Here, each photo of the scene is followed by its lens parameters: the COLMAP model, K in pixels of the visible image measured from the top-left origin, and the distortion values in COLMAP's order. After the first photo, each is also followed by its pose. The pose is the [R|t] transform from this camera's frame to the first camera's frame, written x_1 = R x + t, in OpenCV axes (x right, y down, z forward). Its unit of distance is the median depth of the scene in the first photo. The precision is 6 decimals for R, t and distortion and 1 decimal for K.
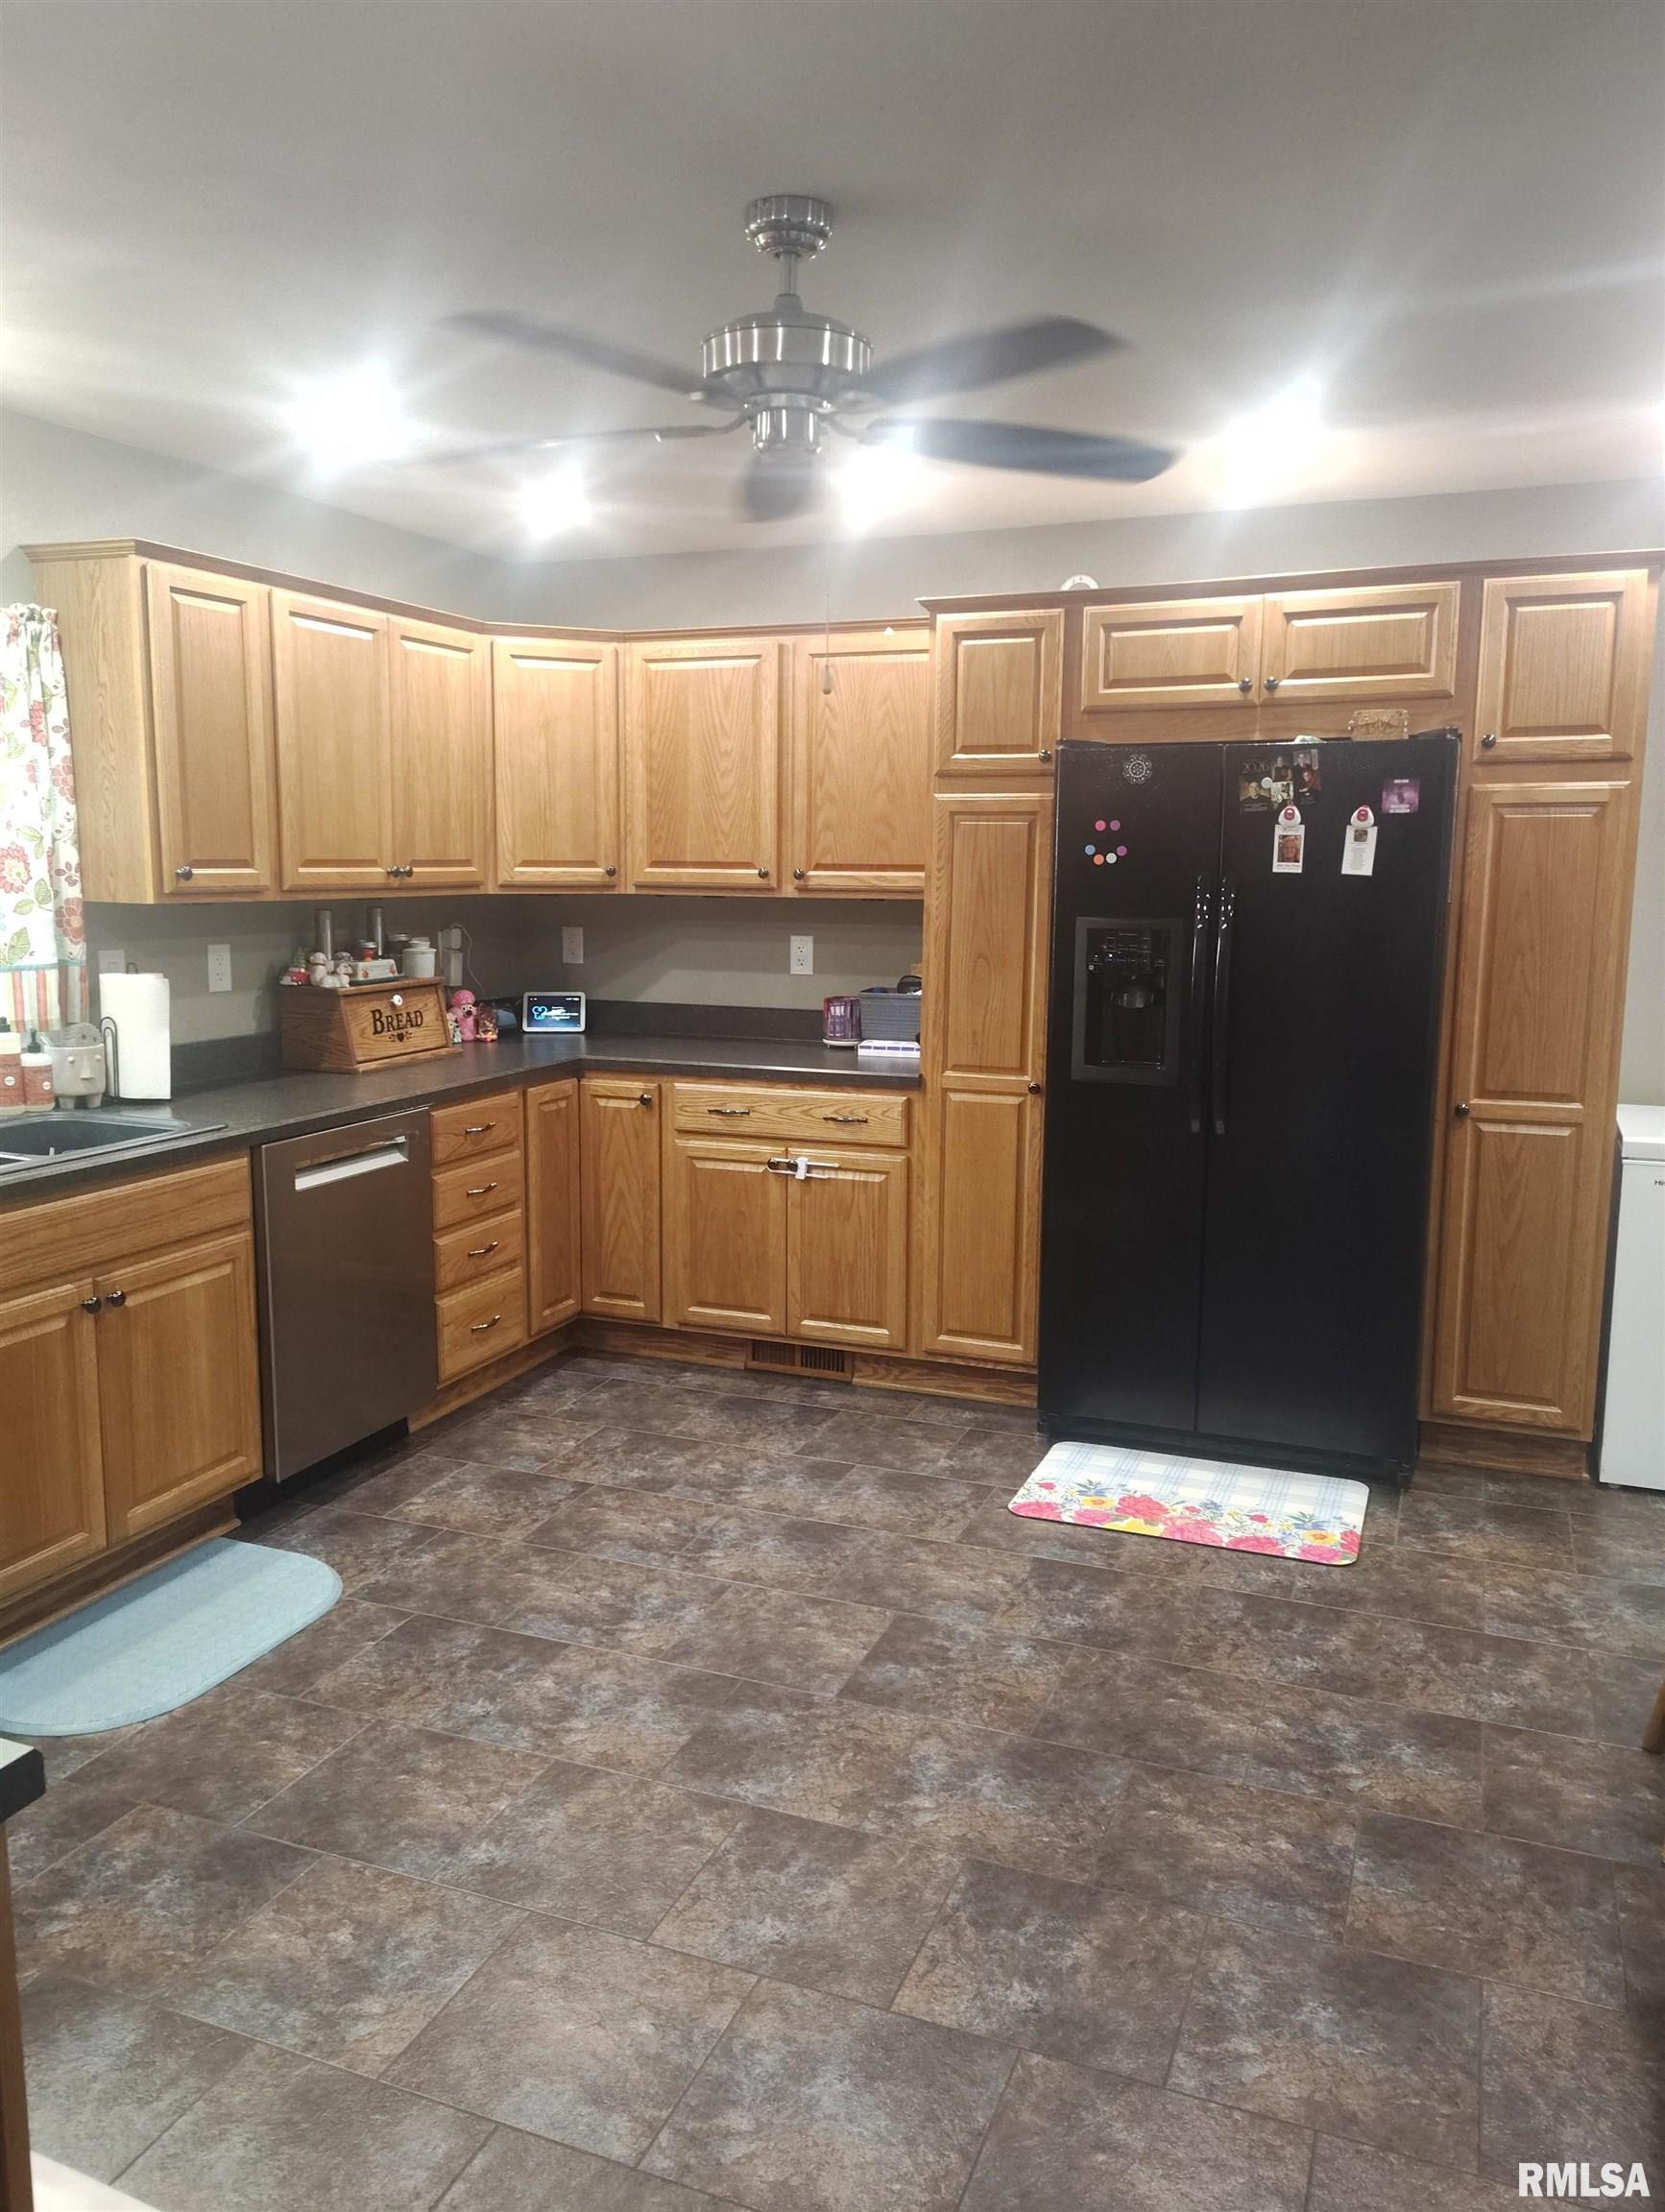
lens RADIAL K [[1625.7, 0, 812.9], [0, 1625.7, 1106.1], [0, 0, 1]] dist [0.065660, -0.090924]
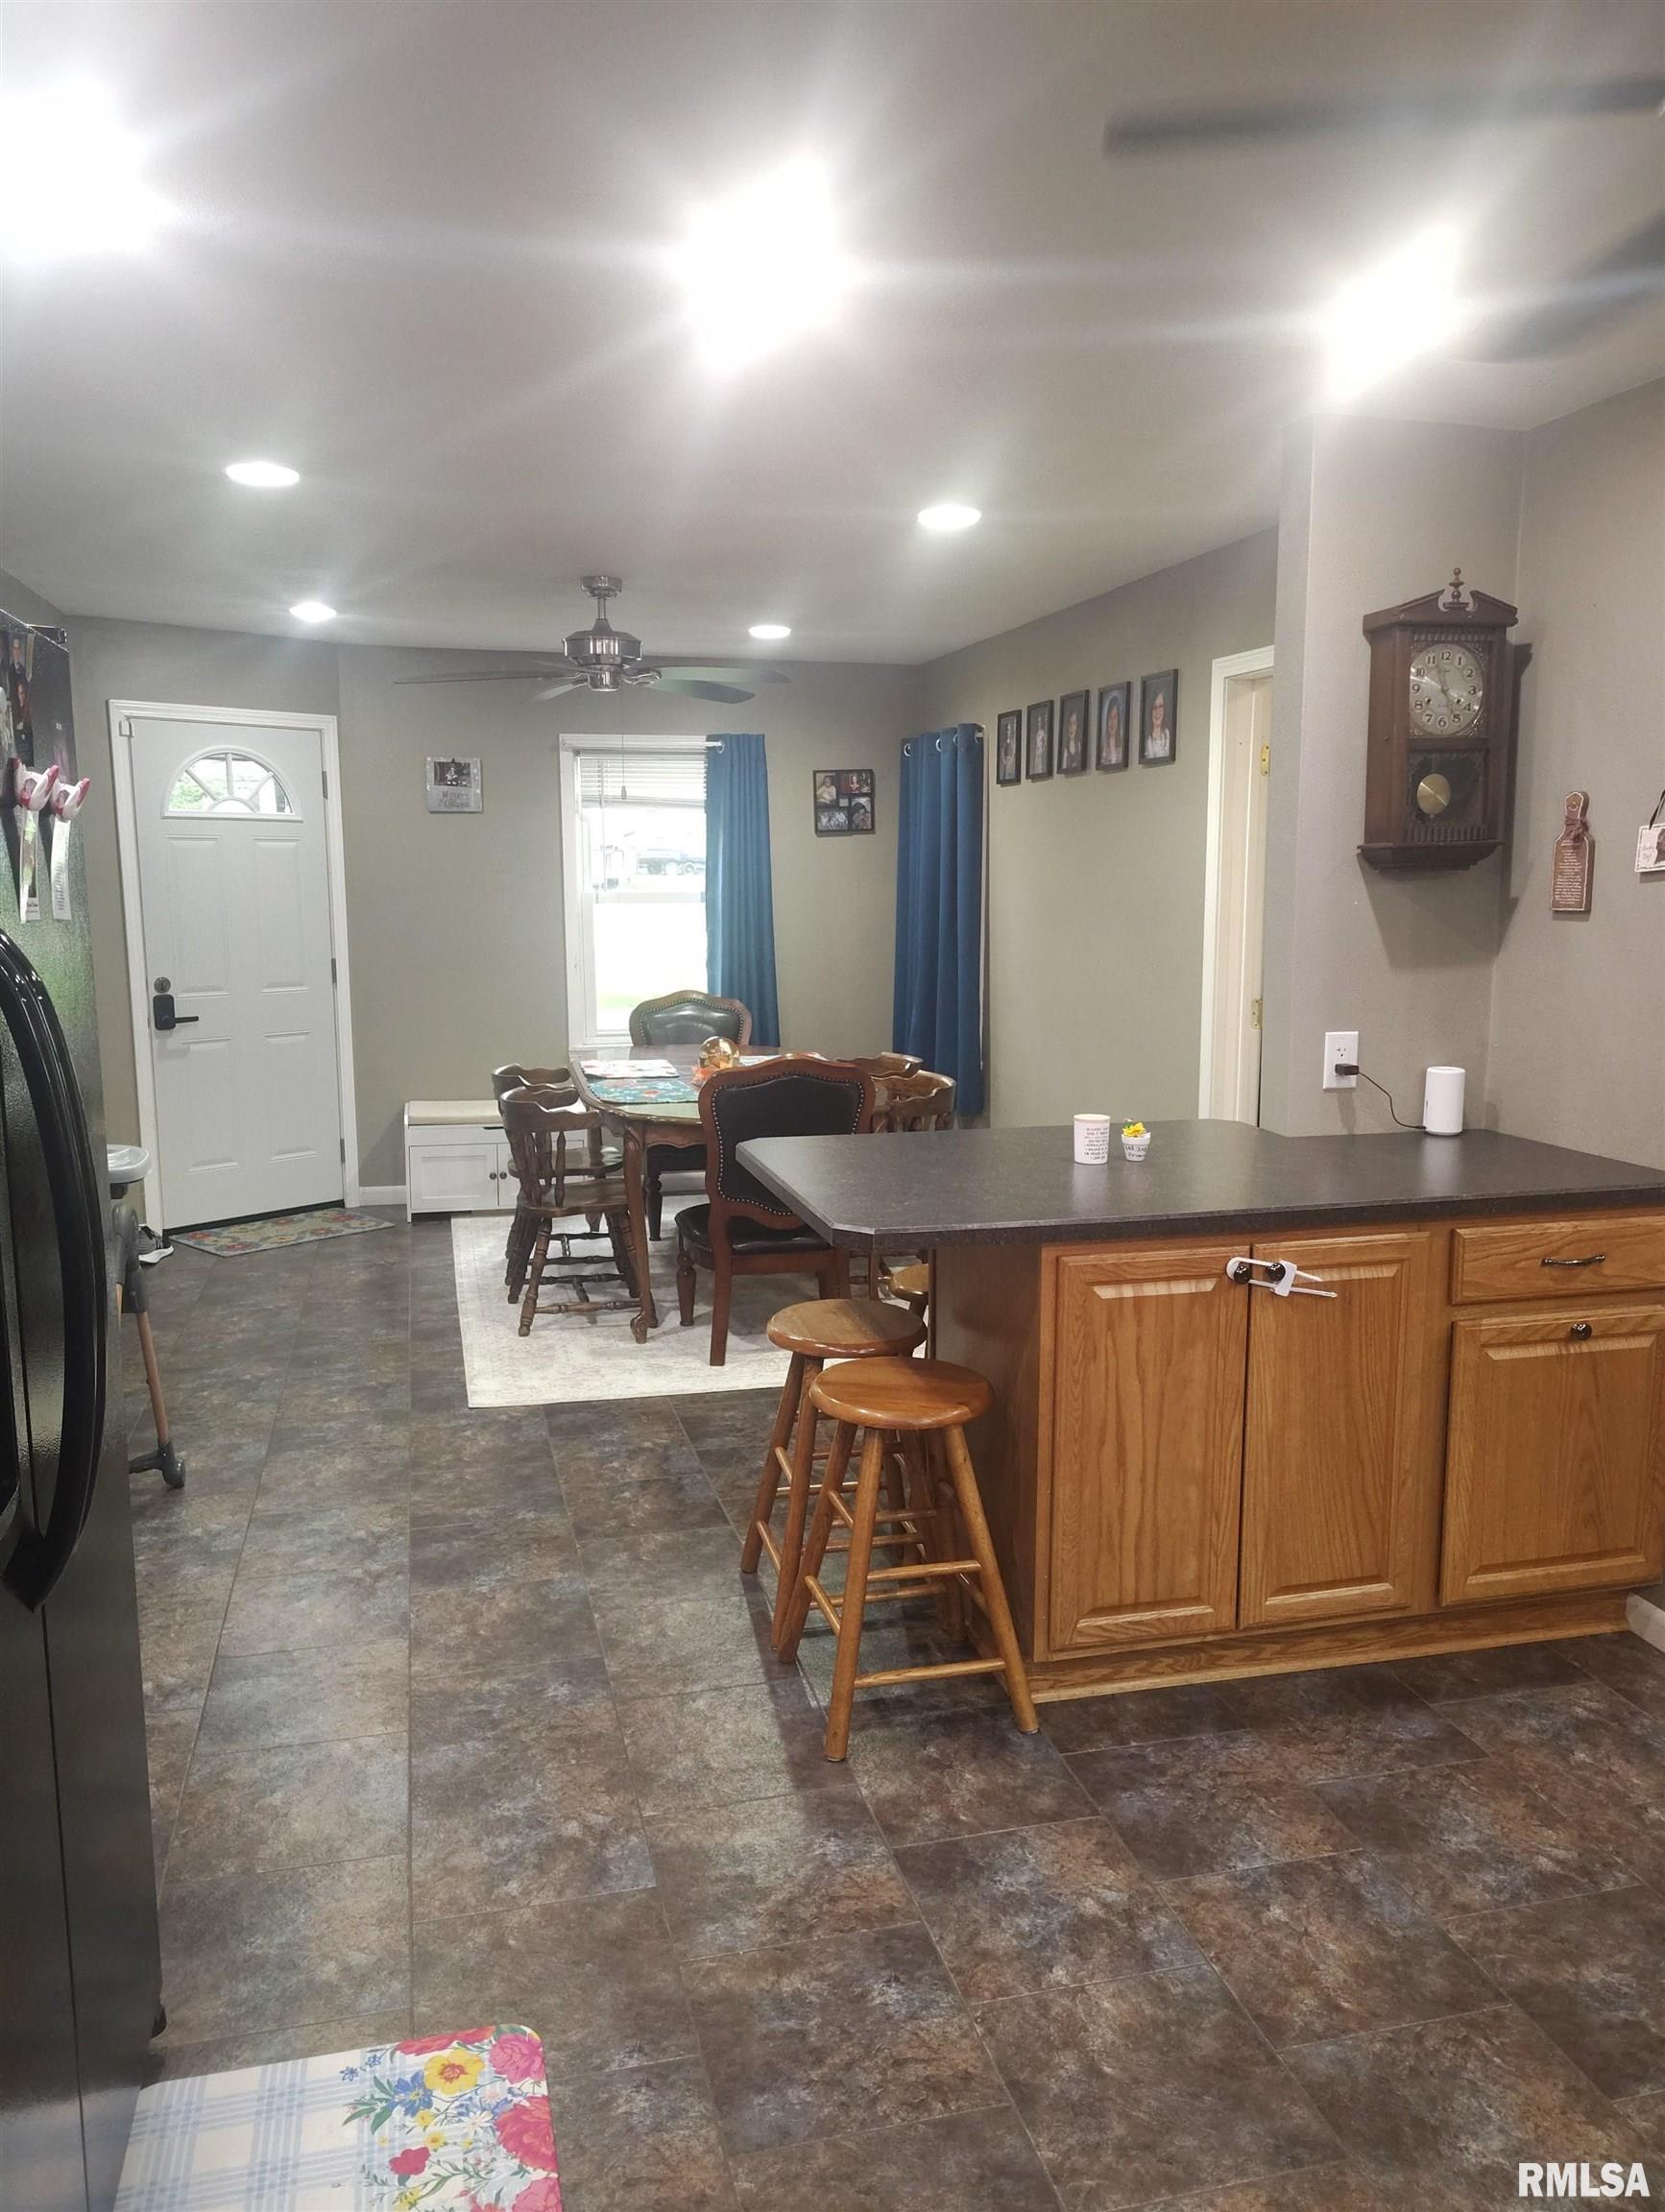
lens RADIAL K [[1625.7, 0, 812.9], [0, 1625.7, 1106.1], [0, 0, 1]] dist [0.065660, -0.090924]
pose [[-0.588167, -0.128850, 0.798409, -0.182193], [0.121123, 0.962057, 0.244489, -0.189009], [-0.799618, 0.240506, -0.550244, 1.141810]]
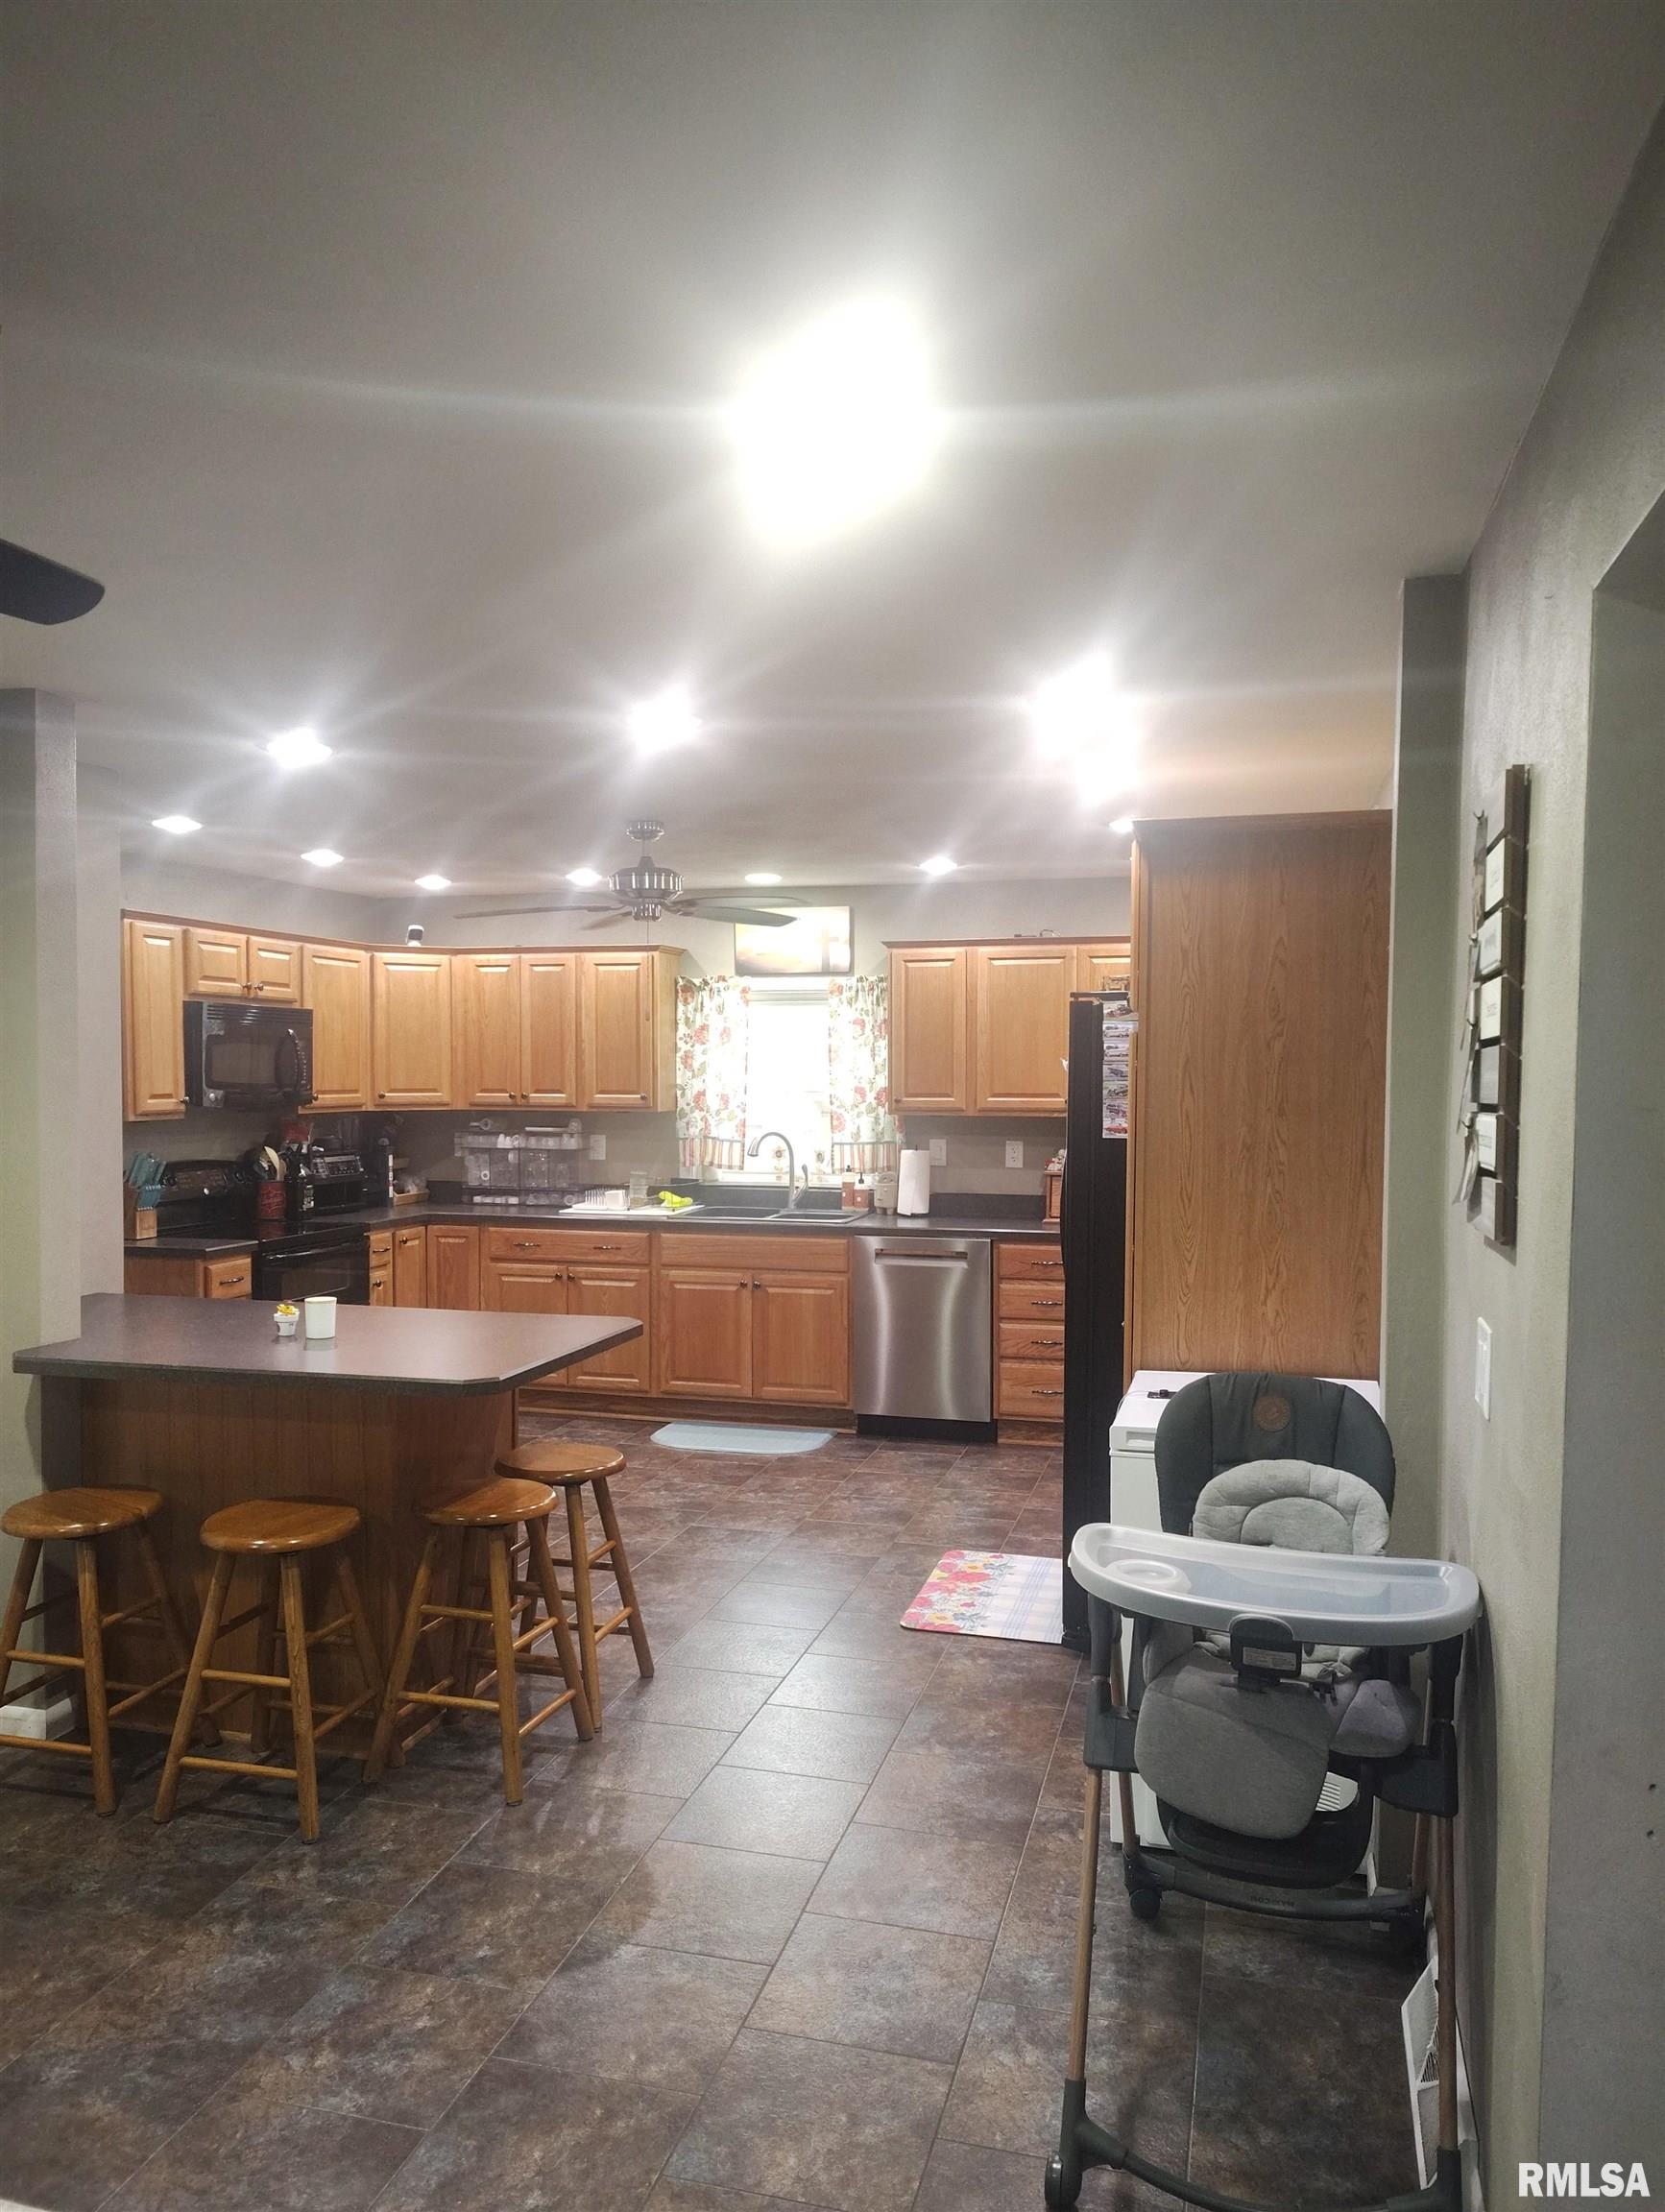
lens RADIAL K [[1594.4, 0, 832.5], [0, 1594.4, 1106.0], [0, 0, 1]] dist [0.084680, 0.000580]
pose [[0.118537, 0.013167, -0.992862, 1.552909], [-0.152430, 0.988301, -0.005092, -0.115286], [0.981180, 0.151945, 0.119157, 0.708078]]
